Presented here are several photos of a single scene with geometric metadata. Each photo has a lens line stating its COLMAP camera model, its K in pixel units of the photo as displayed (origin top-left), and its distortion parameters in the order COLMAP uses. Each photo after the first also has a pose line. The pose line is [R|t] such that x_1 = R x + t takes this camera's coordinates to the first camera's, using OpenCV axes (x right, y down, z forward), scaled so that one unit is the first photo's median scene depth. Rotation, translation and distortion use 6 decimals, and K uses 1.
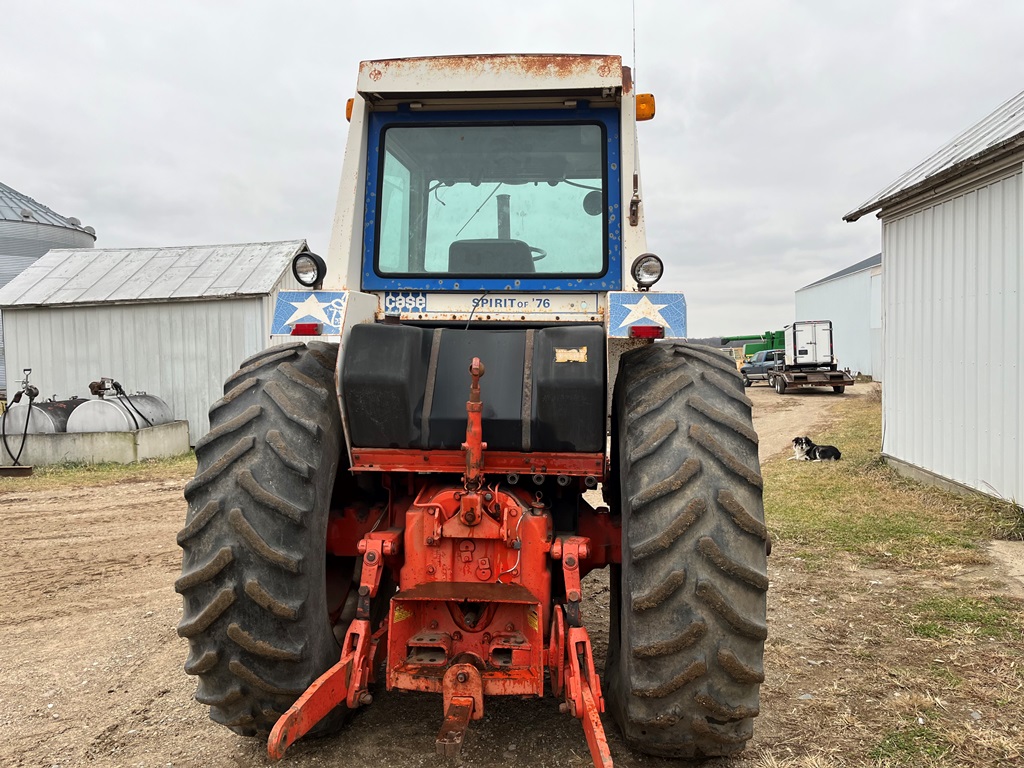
lens RADIAL K [[775.7, 0, 517.1], [0, 775.7, 388.3], [0, 0, 1]] dist [0.061395, -0.098337]
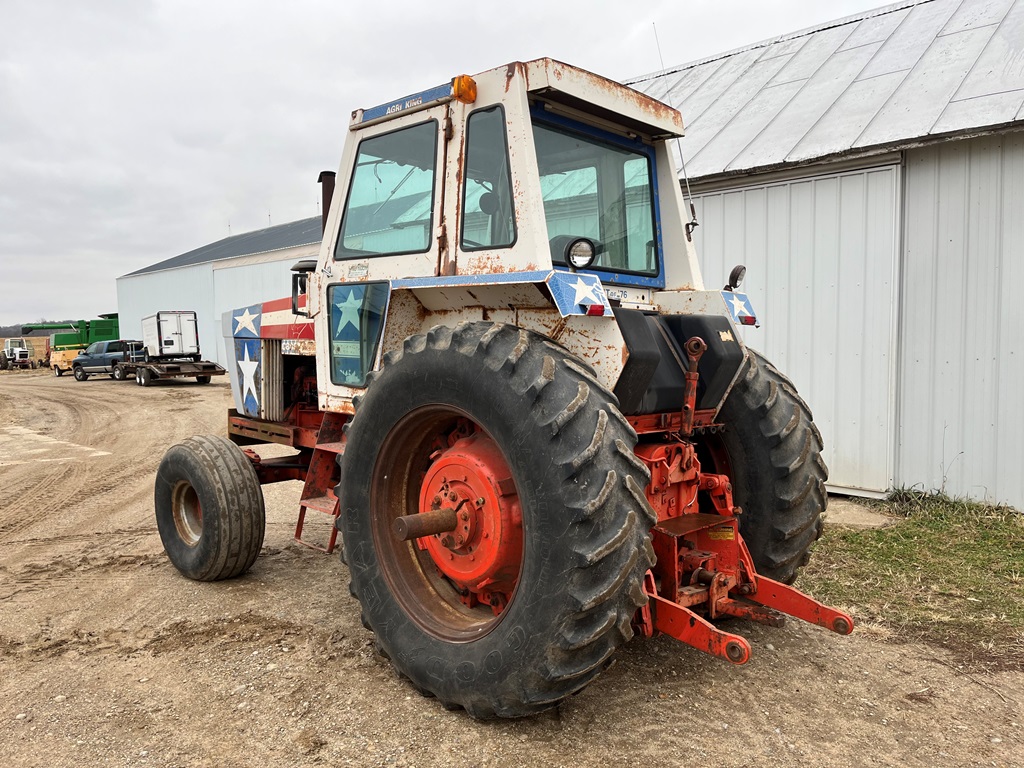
lens RADIAL K [[775.7, 0, 521.7], [0, 775.7, 385.9], [0, 0, 1]] dist [0.061395, -0.098337]
pose [[0.633838, -0.037582, 0.772552, -0.635123], [0.032198, 0.999235, 0.022192, 0.001646], [-0.772795, 0.010808, 0.634564, 0.215967]]
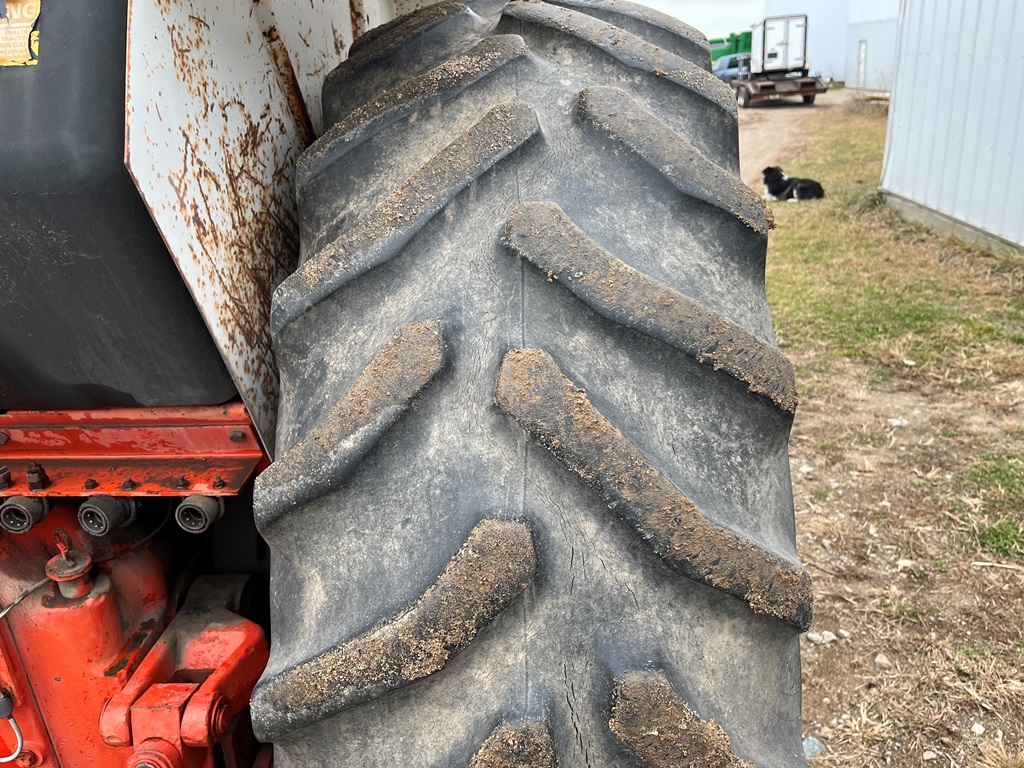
lens RADIAL K [[775.7, 0, 505.2], [0, 775.7, 389.6], [0, 0, 1]] dist [0.061395, -0.098337]
pose [[0.997782, -0.057844, 0.032942, 0.108168], [0.043487, 0.941097, 0.335328, -0.008431], [-0.050399, -0.333152, 0.941525, 0.395580]]
